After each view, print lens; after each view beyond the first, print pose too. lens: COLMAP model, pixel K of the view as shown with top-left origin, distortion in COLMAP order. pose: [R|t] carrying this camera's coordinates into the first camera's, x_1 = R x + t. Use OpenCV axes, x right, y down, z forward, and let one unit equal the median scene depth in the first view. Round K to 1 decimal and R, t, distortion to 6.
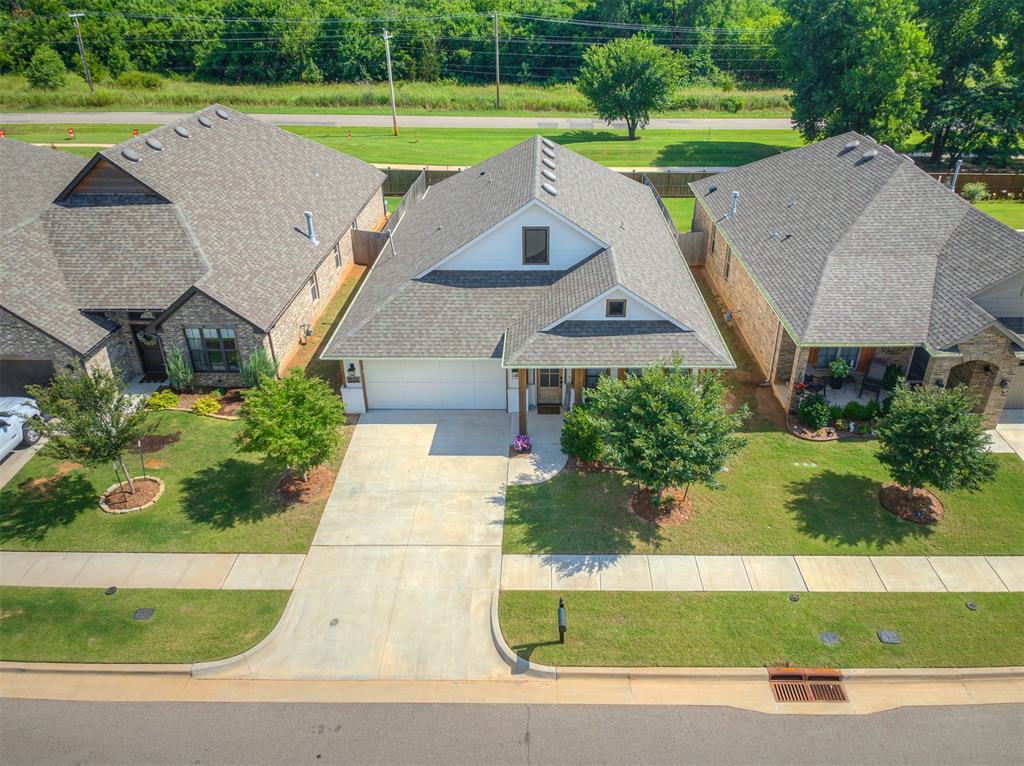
lens RADIAL K [[734.5, 0, 540.4], [0, 734.5, 380.6], [0, 0, 1]] dist [0.005307, 0.000001]
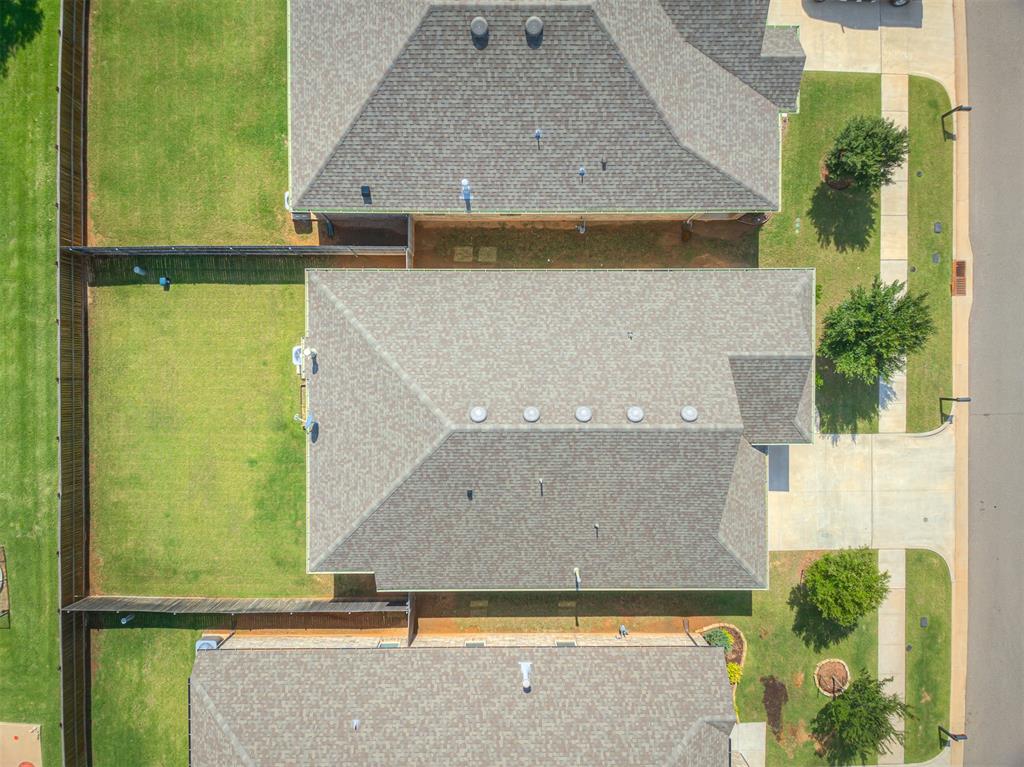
lens RADIAL K [[728.7, 0, 512.0], [0, 728.7, 383.5], [0, 0, 1]] dist [0.020081, -0.043586]
pose [[-0.005891, -0.999889, -0.013702, 0.097033], [0.443337, -0.014894, 0.896231, -1.762035], [-0.896336, -0.000795, 0.443376, 1.096538]]
